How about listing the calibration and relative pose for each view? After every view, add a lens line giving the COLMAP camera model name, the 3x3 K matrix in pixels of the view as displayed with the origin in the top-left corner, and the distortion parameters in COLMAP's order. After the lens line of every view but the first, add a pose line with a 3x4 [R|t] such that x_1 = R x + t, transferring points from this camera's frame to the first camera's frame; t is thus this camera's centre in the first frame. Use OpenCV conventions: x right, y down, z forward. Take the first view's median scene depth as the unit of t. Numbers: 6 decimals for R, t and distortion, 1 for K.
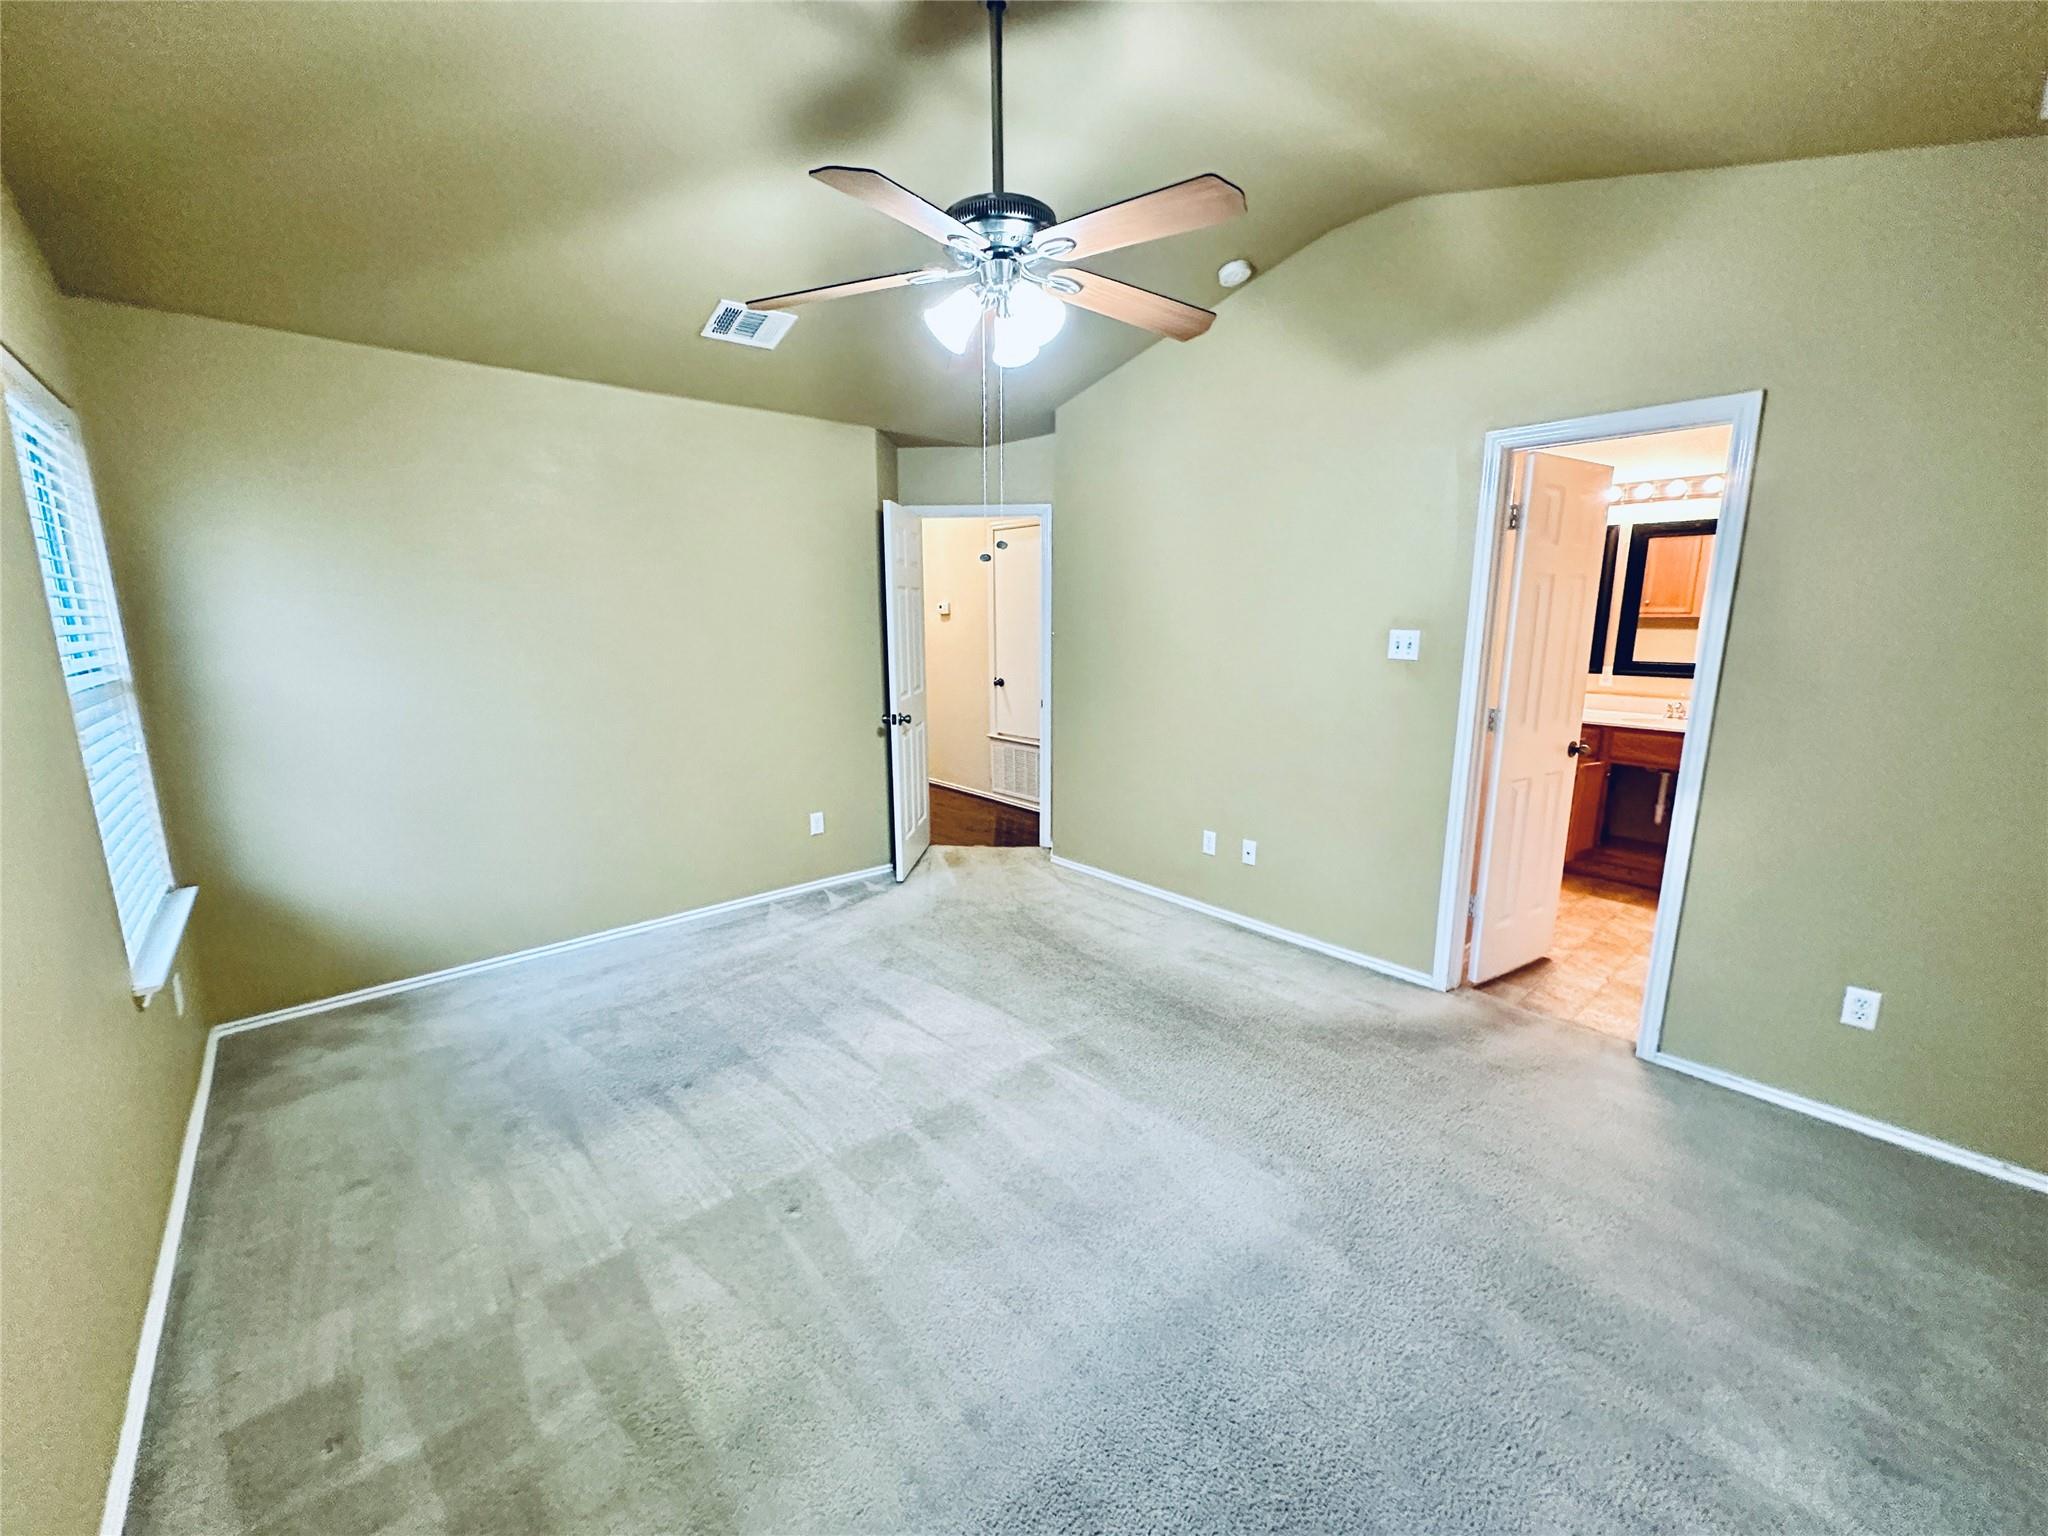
lens RADIAL K [[815.8, 0, 1020.4], [0, 815.8, 769.3], [0, 0, 1]] dist [-0.003619, 0.000852]
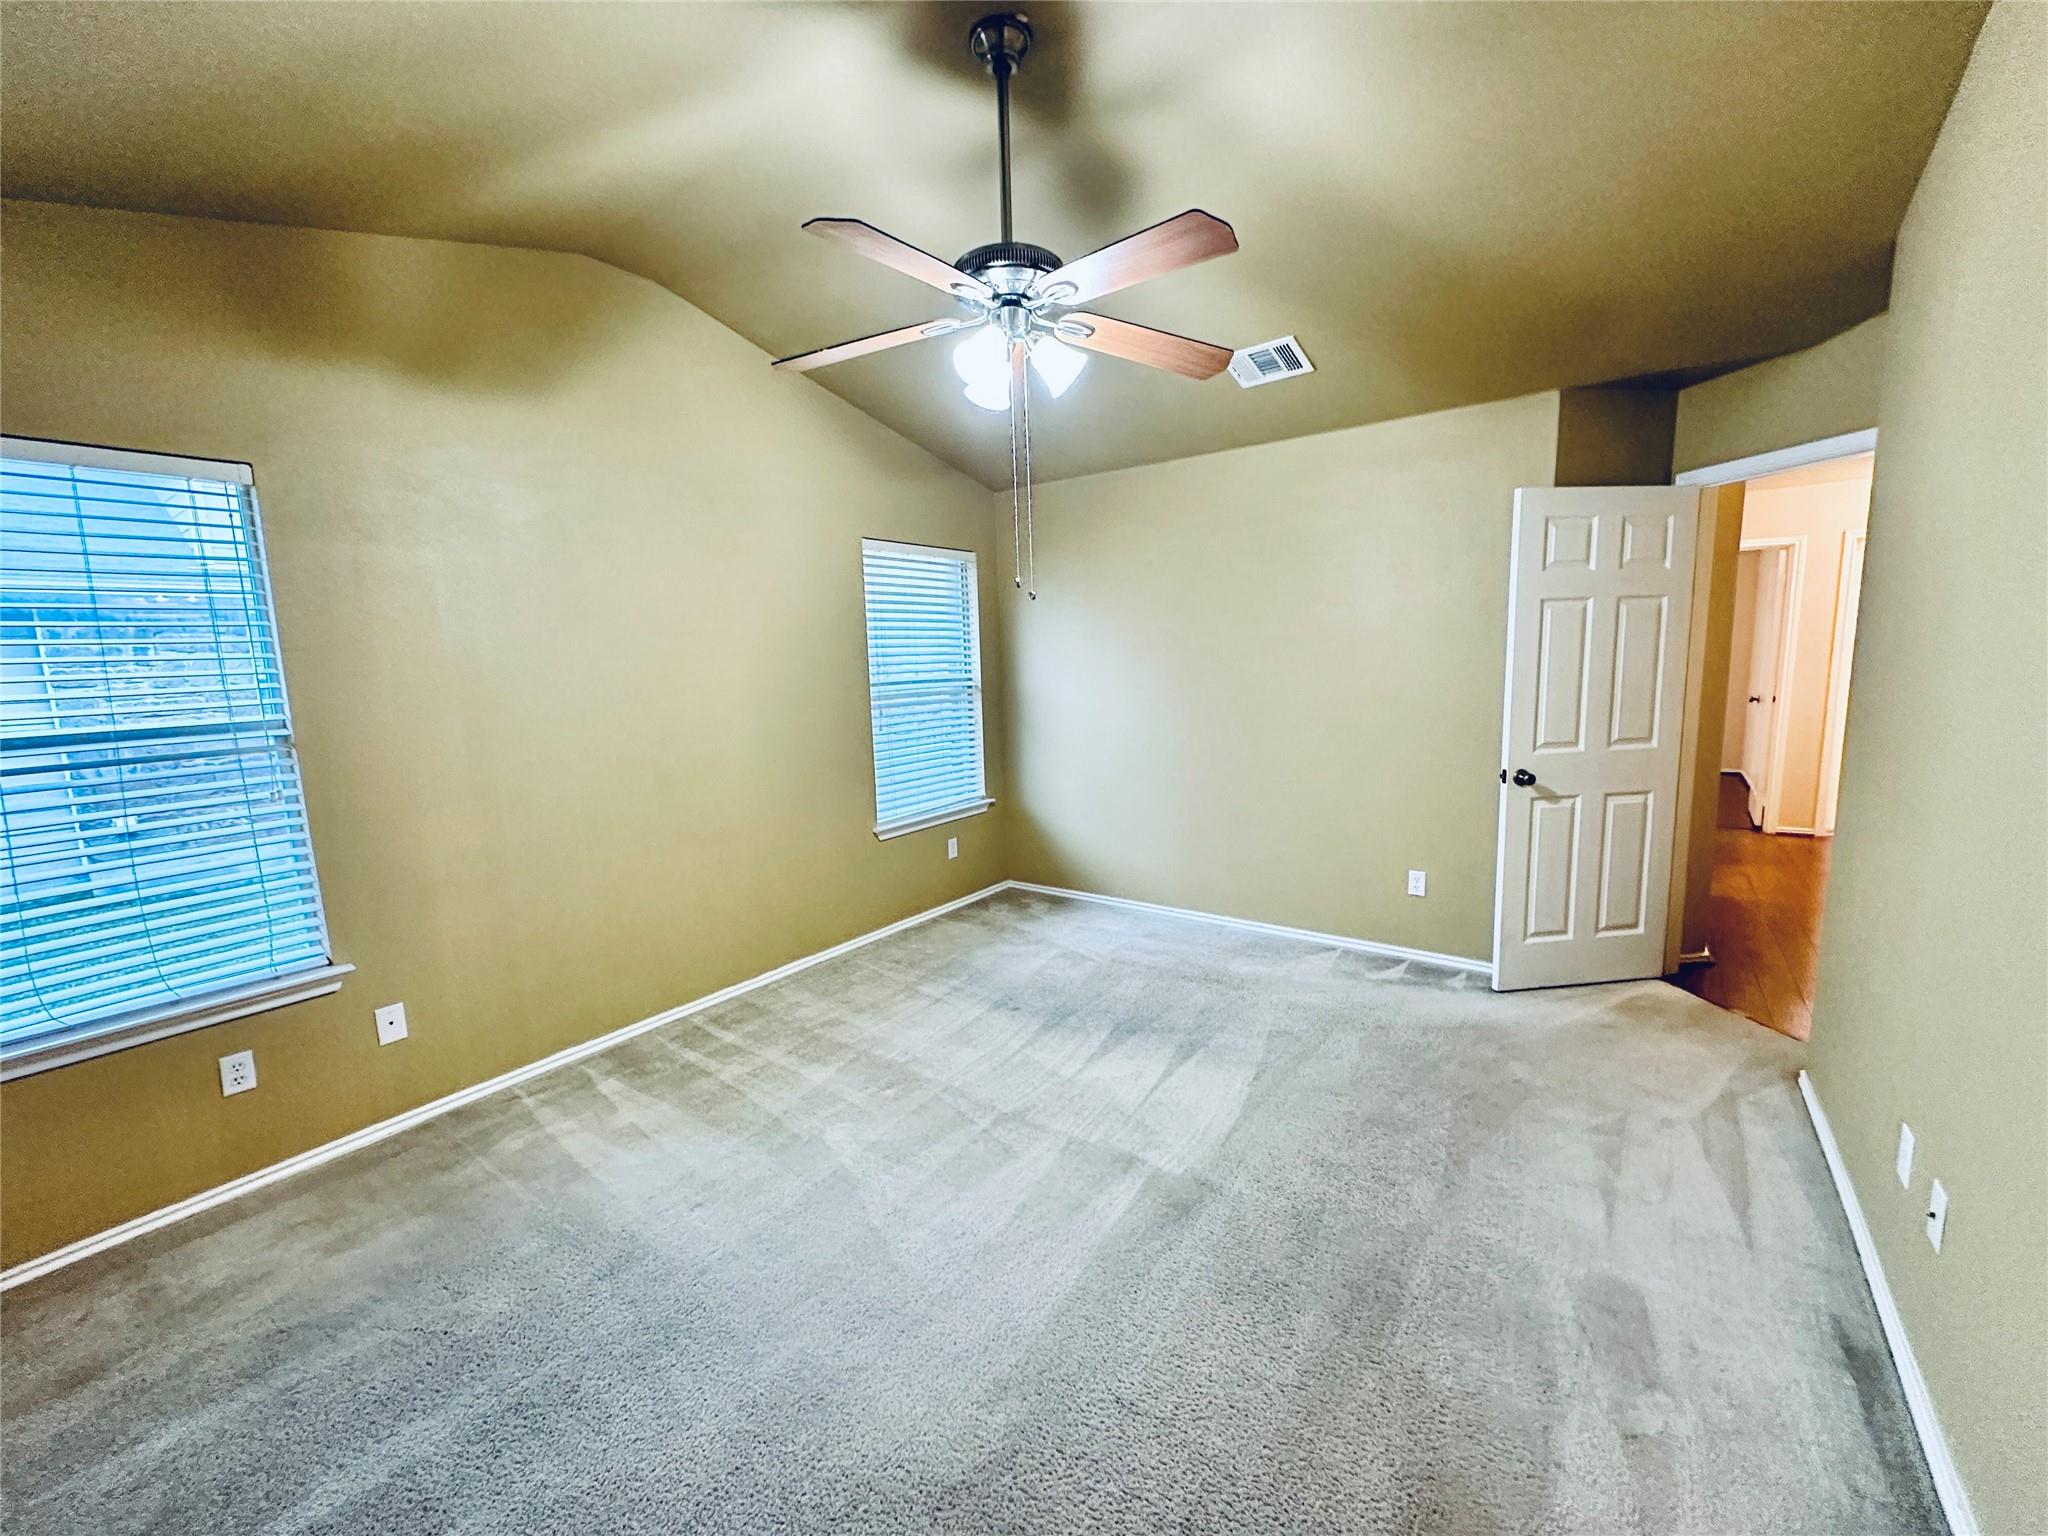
lens RADIAL K [[815.8, 0, 1025.5], [0, 815.8, 768.4], [0, 0, 1]] dist [-0.003619, 0.000852]
pose [[0.205735, 0.136501, -0.969041, 0.624877], [-0.150344, 0.982877, 0.106531, -0.106877], [0.966990, 0.123773, 0.222734, 0.507303]]
